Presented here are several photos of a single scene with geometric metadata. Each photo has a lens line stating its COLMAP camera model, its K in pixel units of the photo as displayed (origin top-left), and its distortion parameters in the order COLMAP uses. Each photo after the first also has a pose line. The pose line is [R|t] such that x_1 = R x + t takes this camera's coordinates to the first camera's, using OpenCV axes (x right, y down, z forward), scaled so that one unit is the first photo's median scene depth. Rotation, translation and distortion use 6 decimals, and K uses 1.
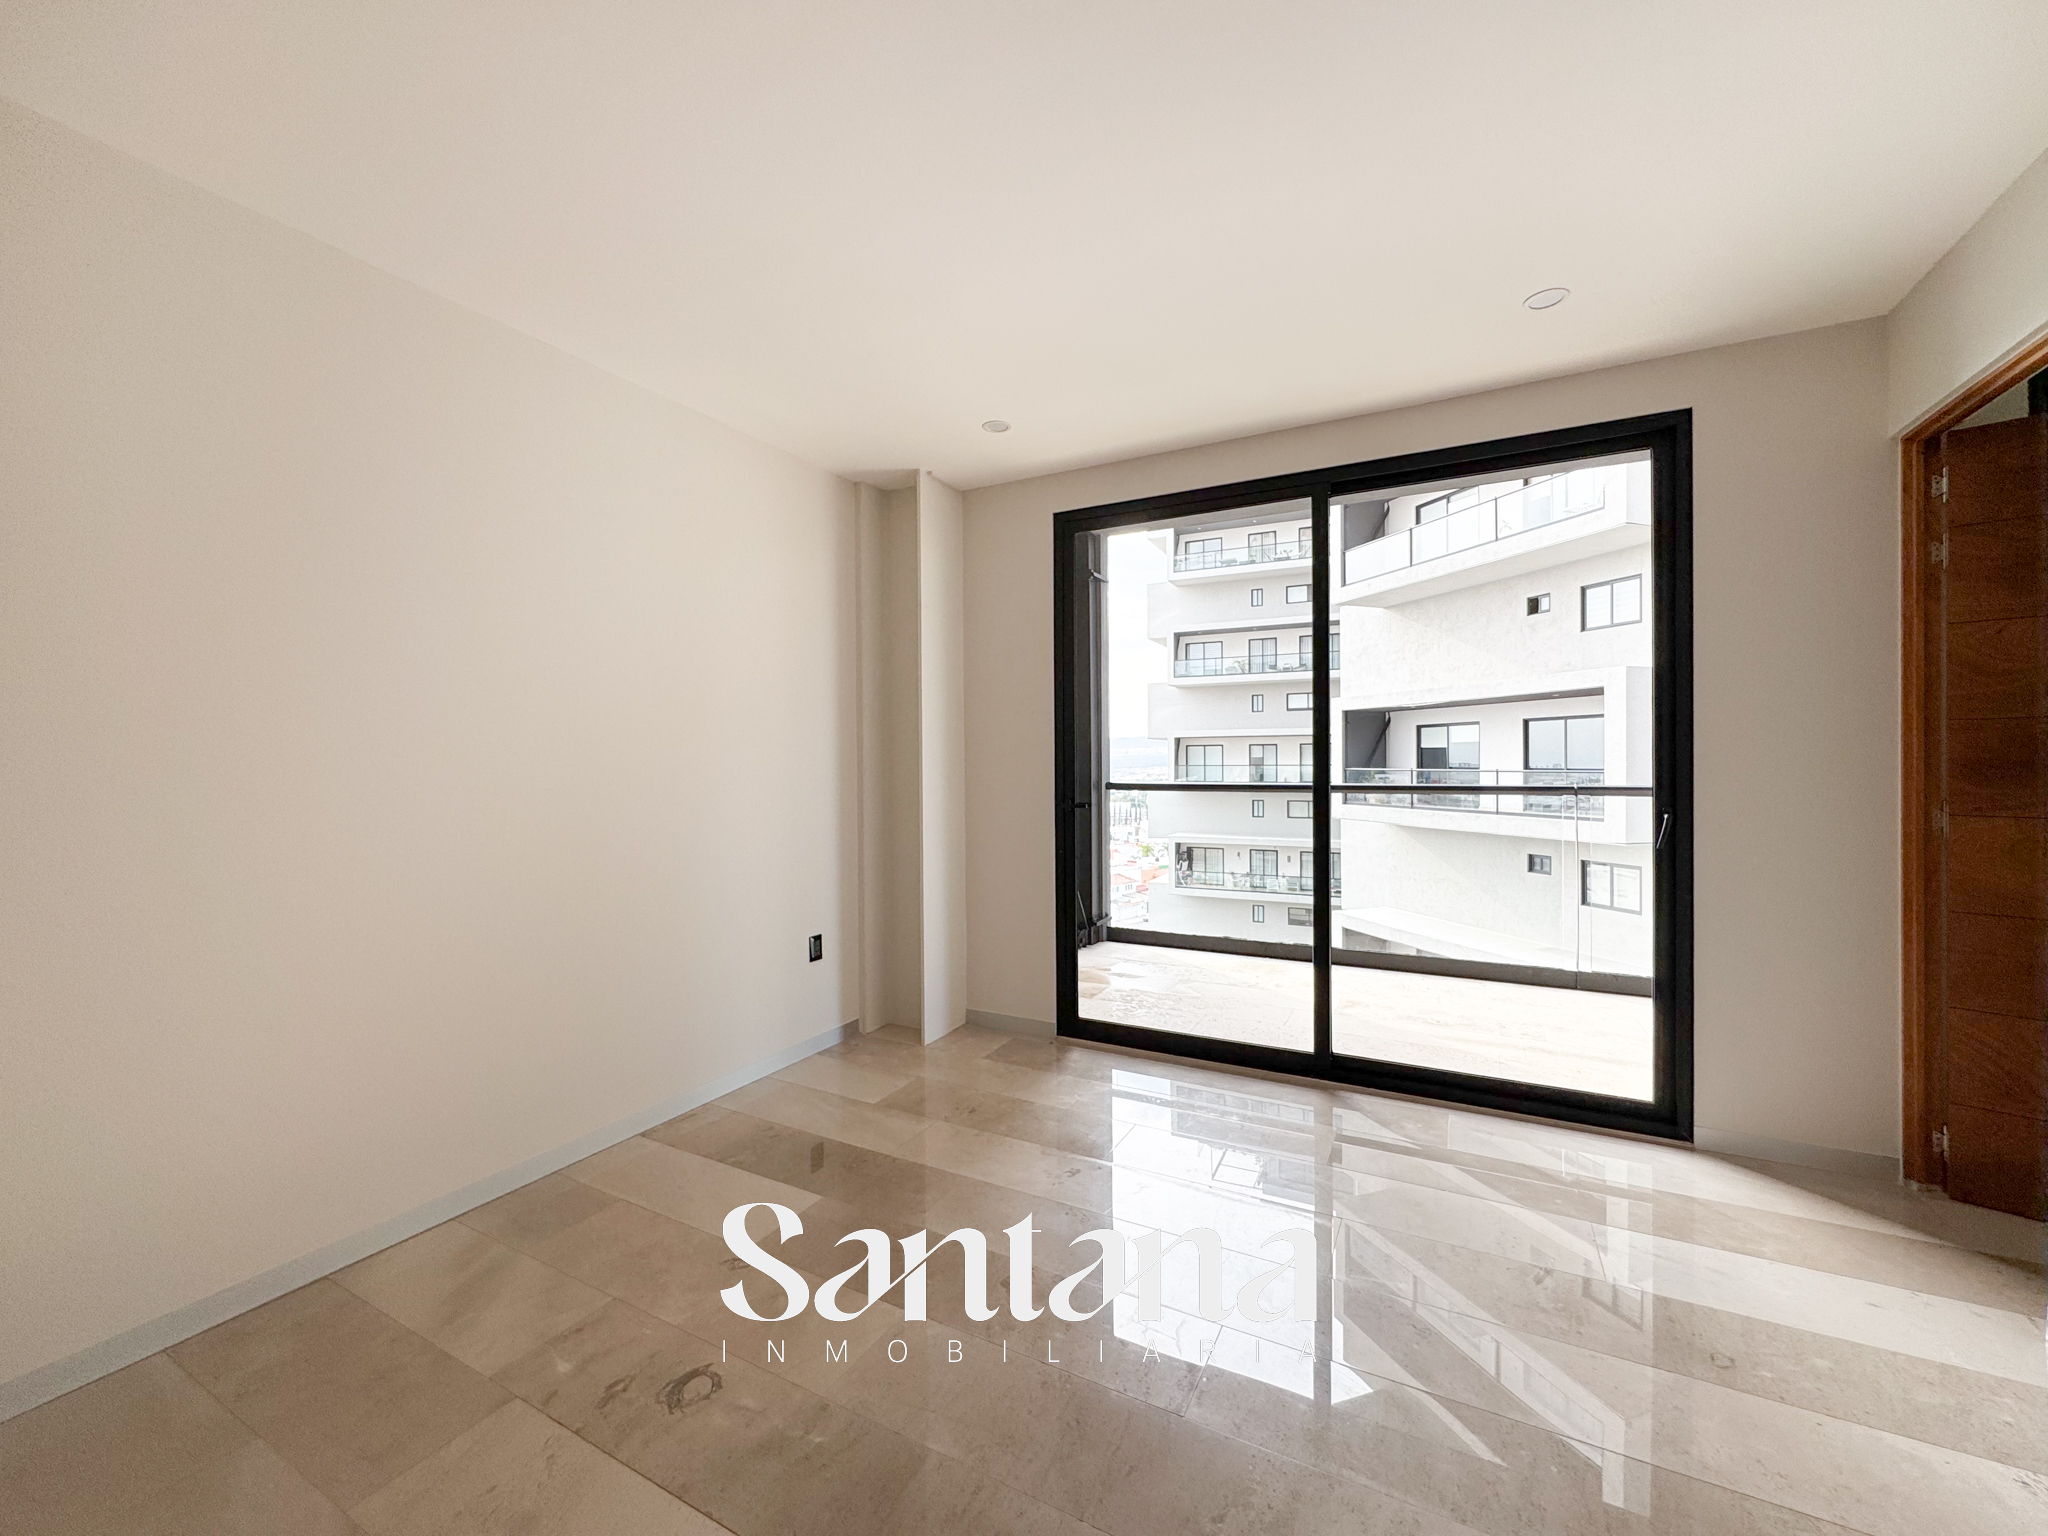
lens RADIAL K [[816.6, 0, 1027.2], [0, 816.6, 770.0], [0, 0, 1]] dist [-0.001894, -0.000166]
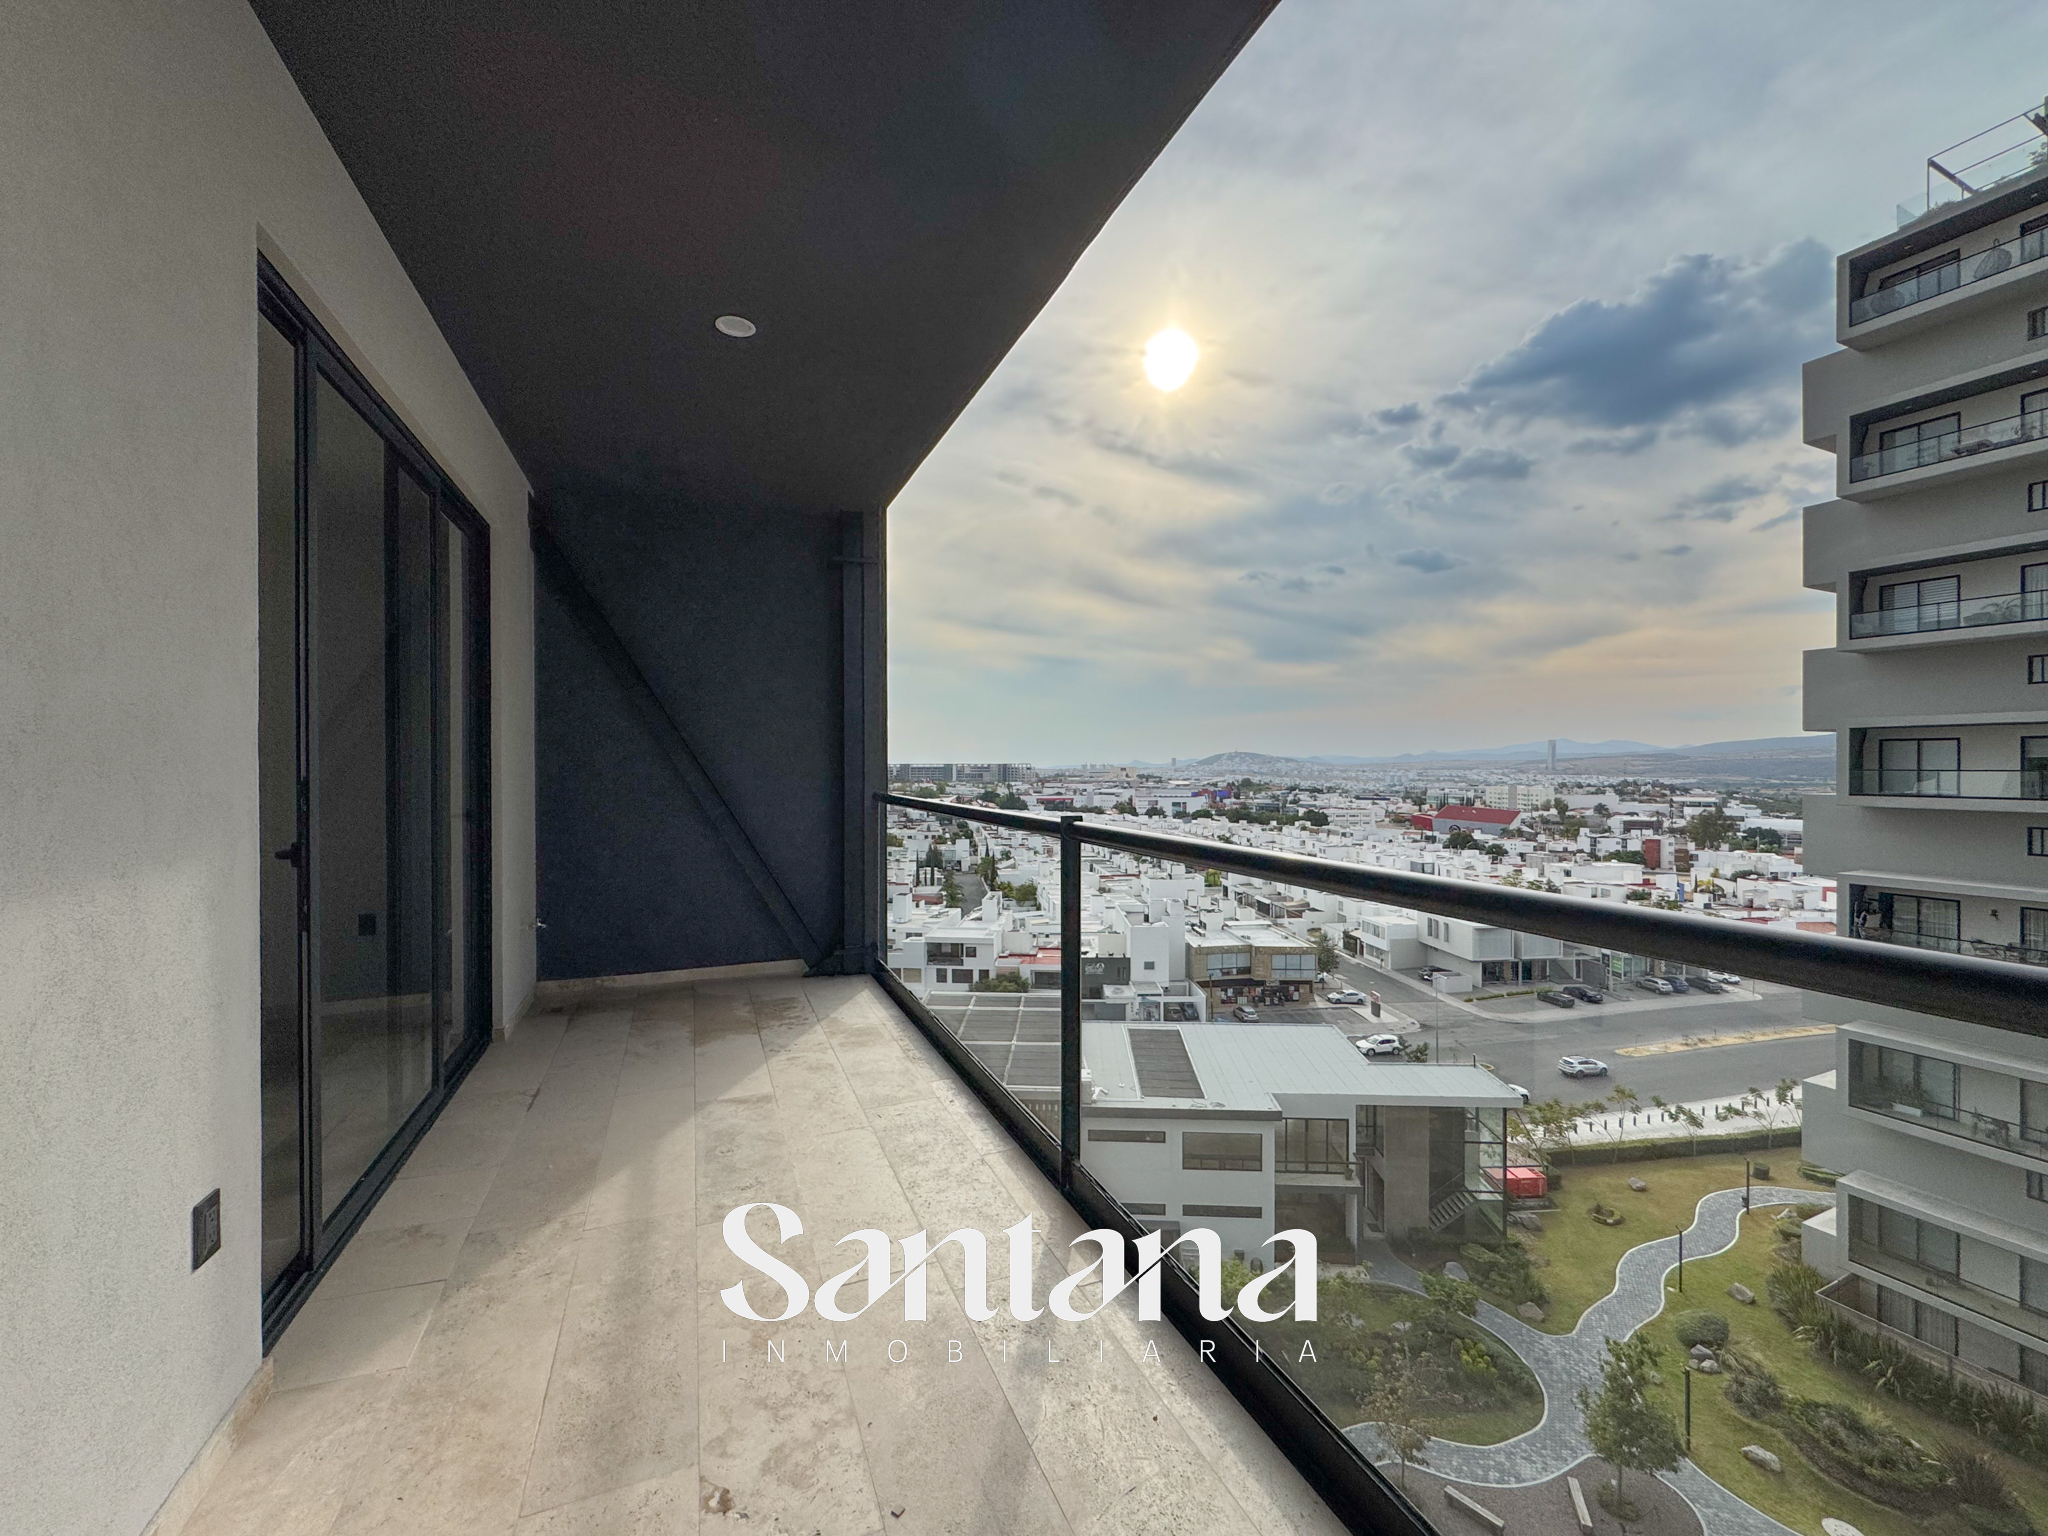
lens RADIAL K [[816.6, 0, 1025.7], [0, 816.6, 766.5], [0, 0, 1]] dist [-0.001894, -0.000166]
pose [[0.766655, 0.005572, -0.642035, 0.090471], [-0.008546, 0.999962, -0.001526, -0.001535], [0.642003, 0.006657, 0.766674, 0.050013]]
